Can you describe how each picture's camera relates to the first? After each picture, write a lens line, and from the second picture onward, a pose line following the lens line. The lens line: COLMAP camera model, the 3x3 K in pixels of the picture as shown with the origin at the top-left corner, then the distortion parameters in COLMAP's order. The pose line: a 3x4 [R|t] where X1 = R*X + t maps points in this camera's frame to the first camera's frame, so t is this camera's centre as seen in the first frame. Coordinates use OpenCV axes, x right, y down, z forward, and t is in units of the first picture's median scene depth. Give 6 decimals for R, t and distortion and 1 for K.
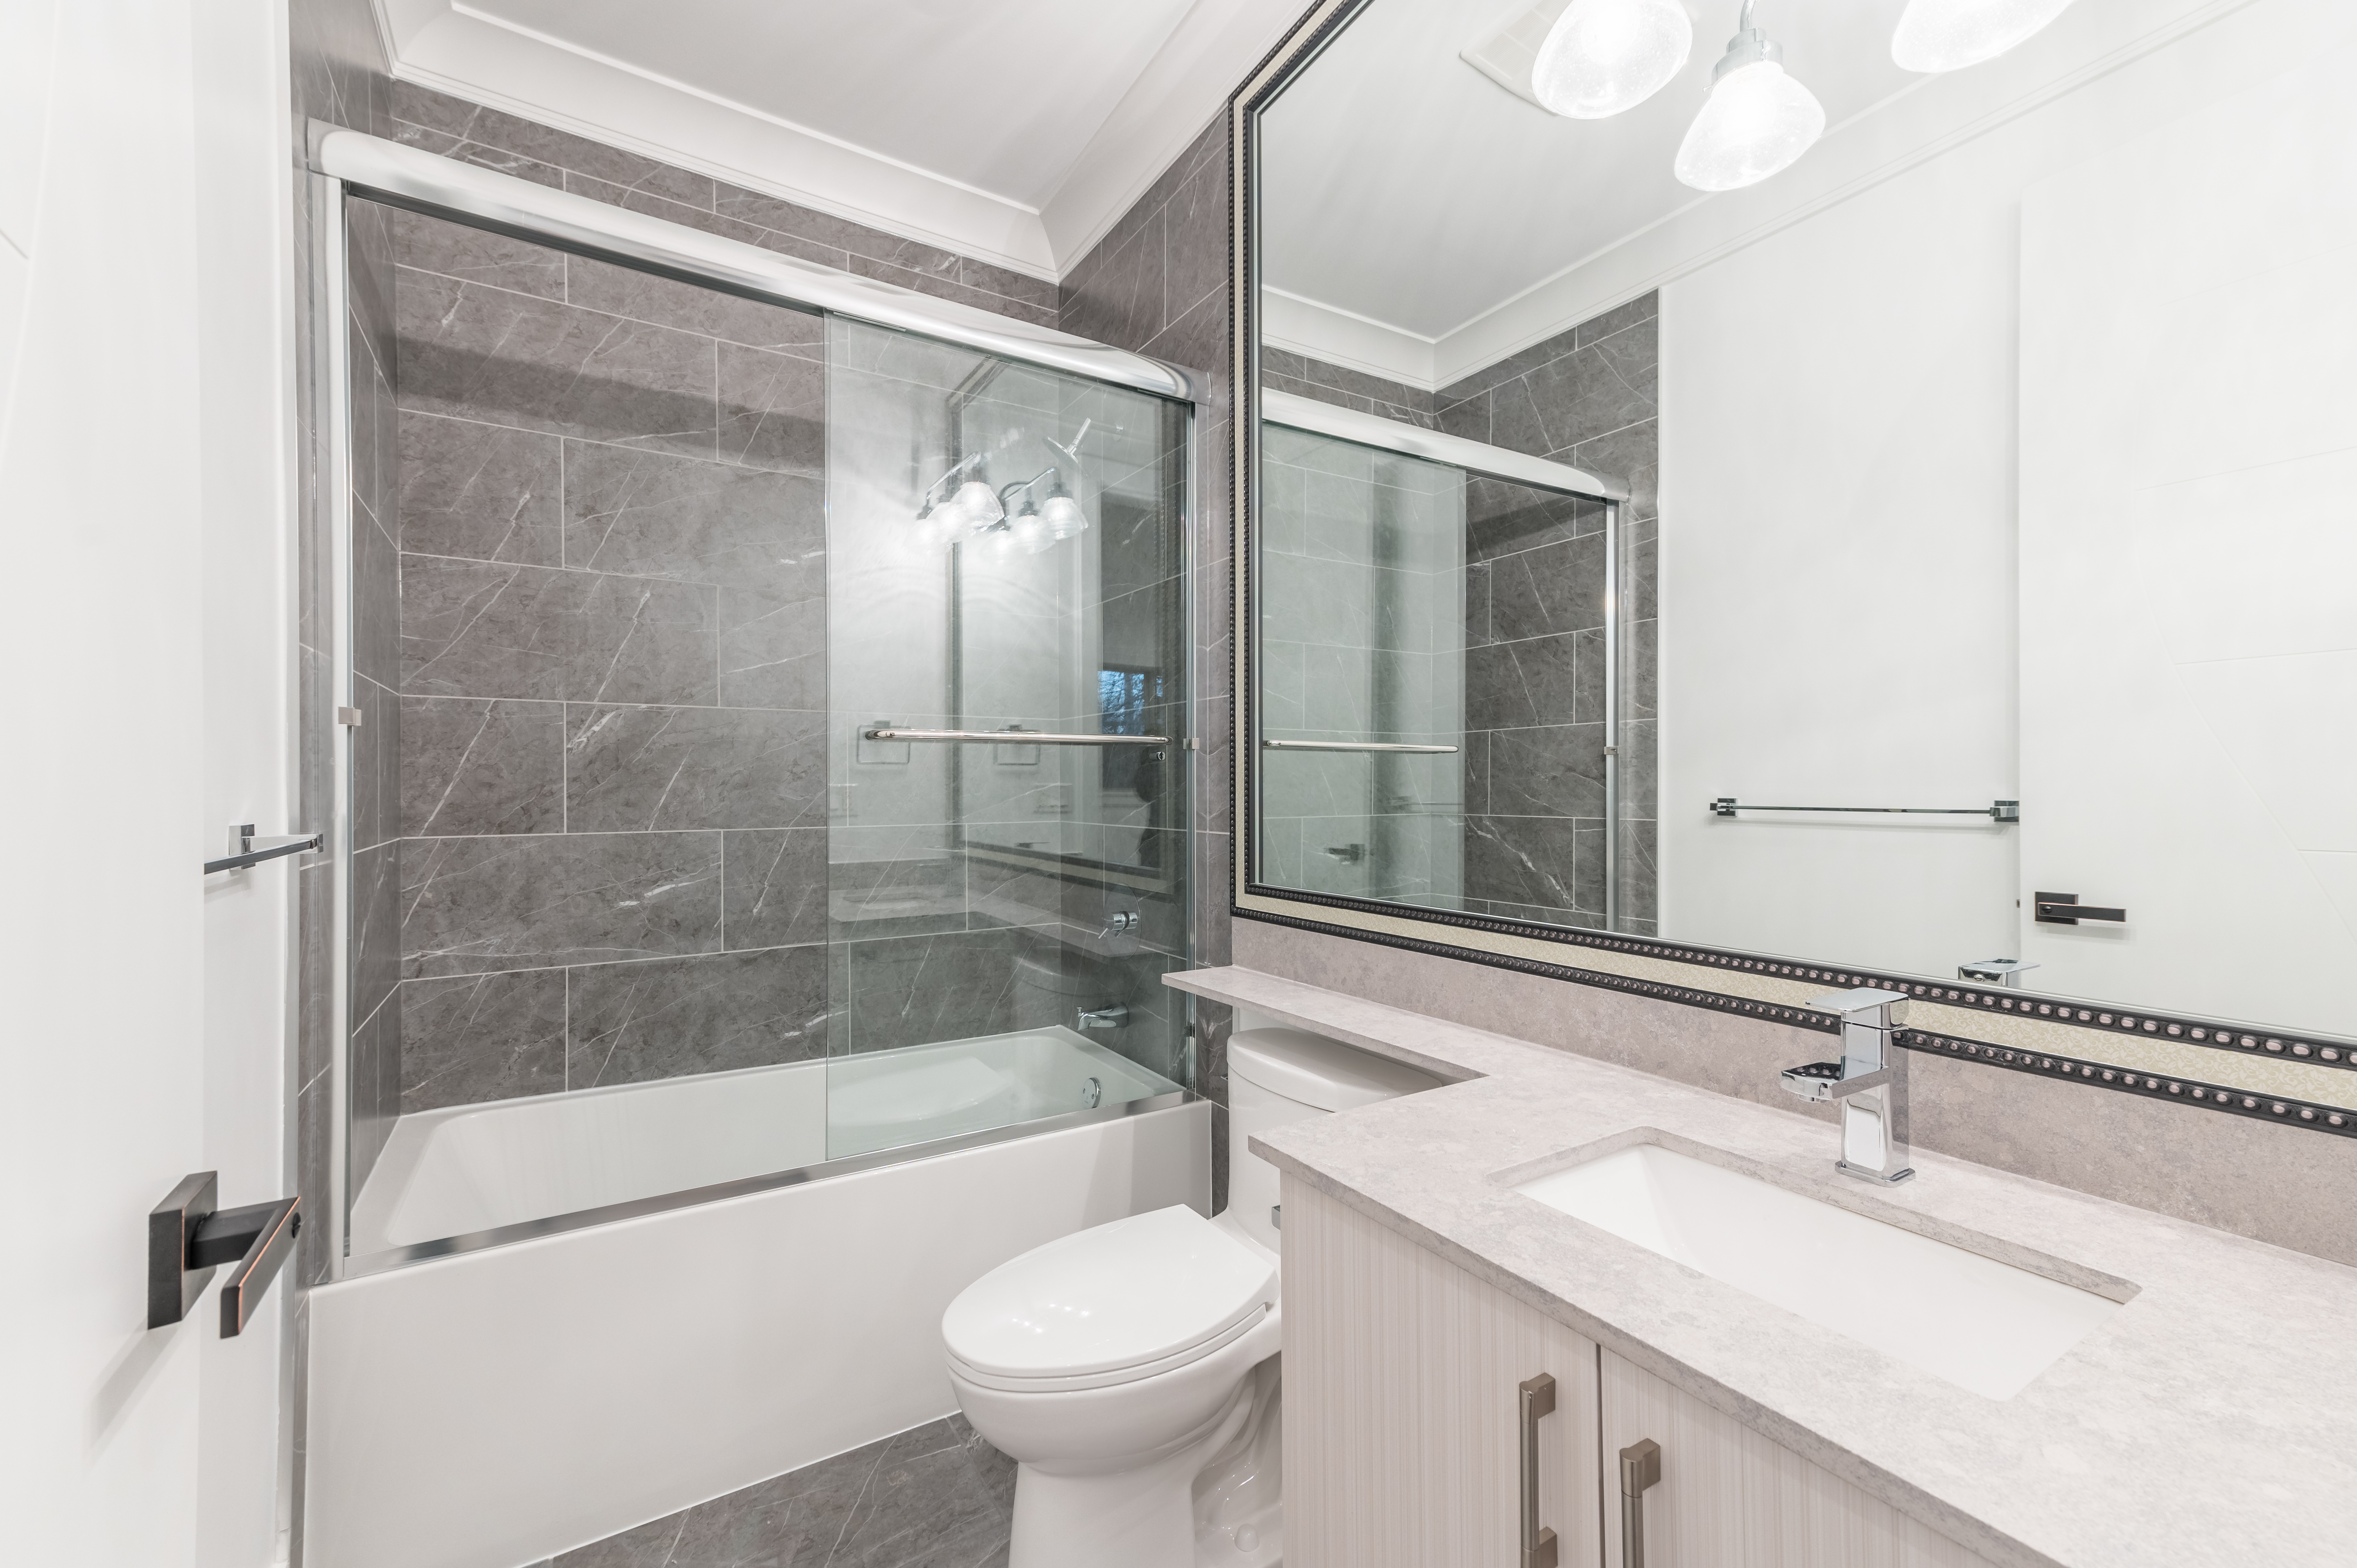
lens RADIAL K [[937.2, 0, 1183.0], [0, 937.2, 781.8], [0, 0, 1]] dist [0.018089, 0.000198]
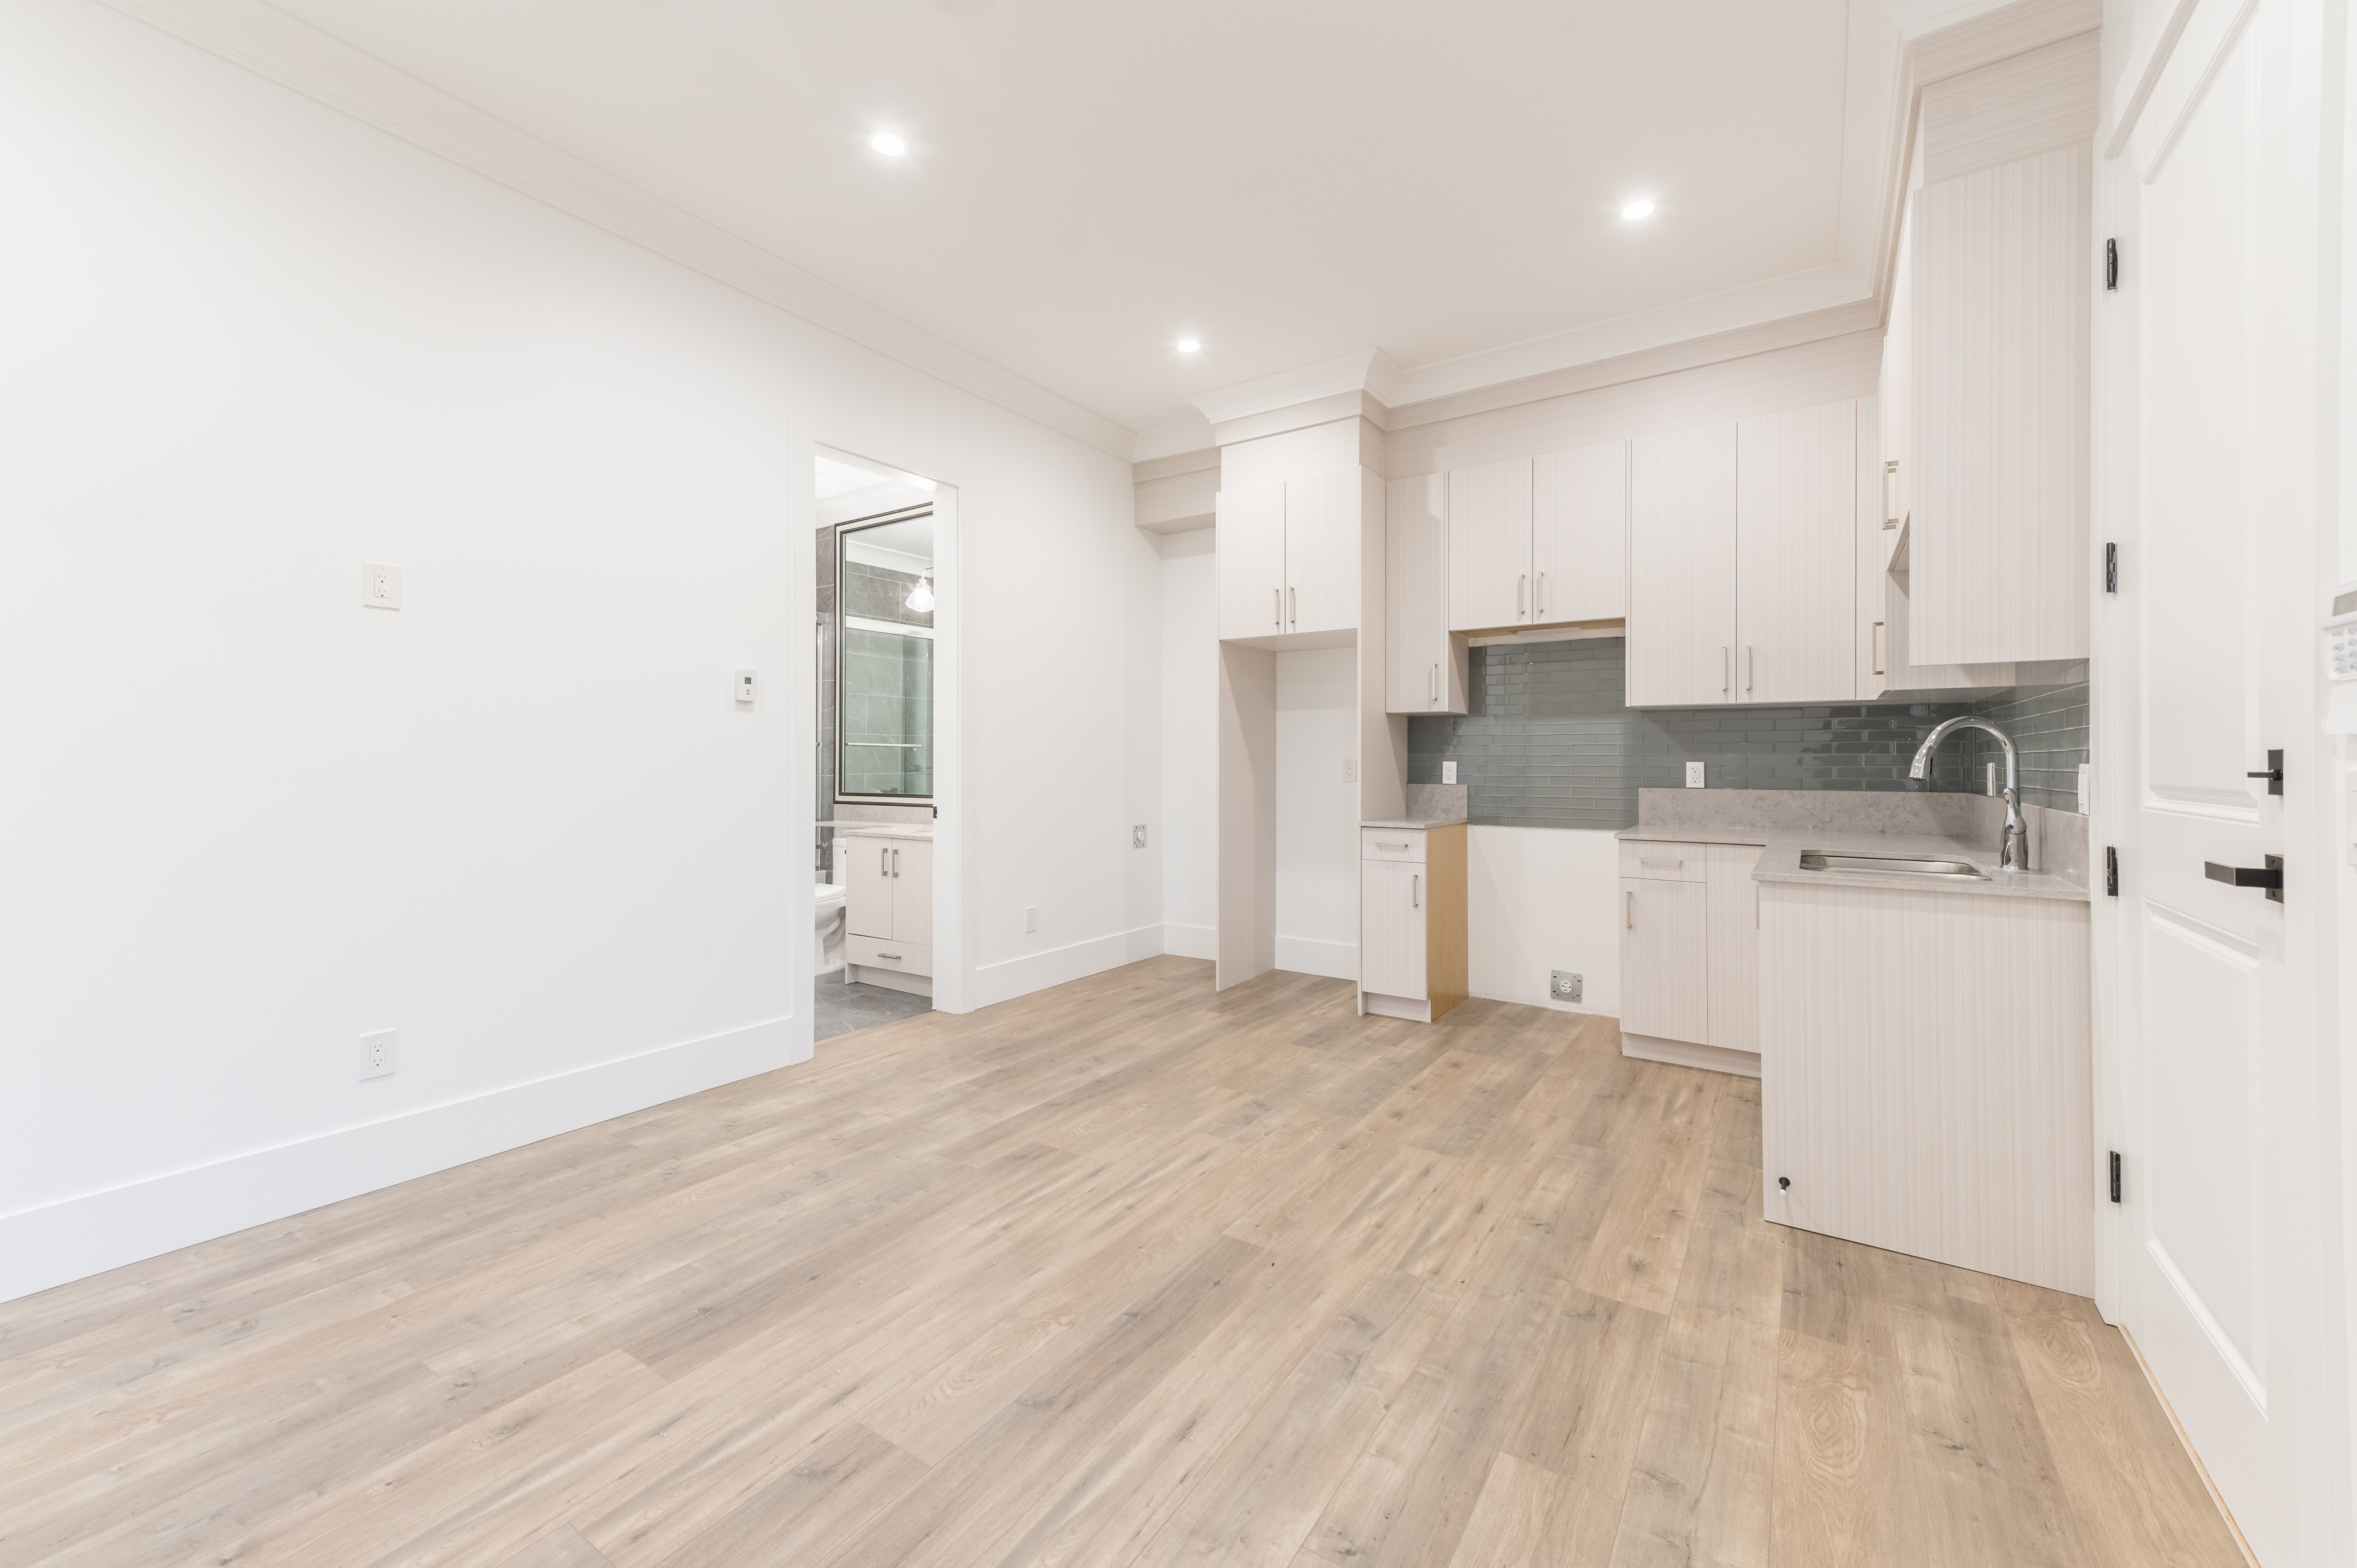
lens RADIAL K [[937.2, 0, 1174.3], [0, 937.2, 760.4], [0, 0, 1]] dist [0.018089, 0.000198]
pose [[0.917797, 0.004919, 0.397019, -0.152286], [-0.006674, 0.999973, 0.003040, -0.011004], [-0.396993, -0.005440, 0.917805, -2.332195]]
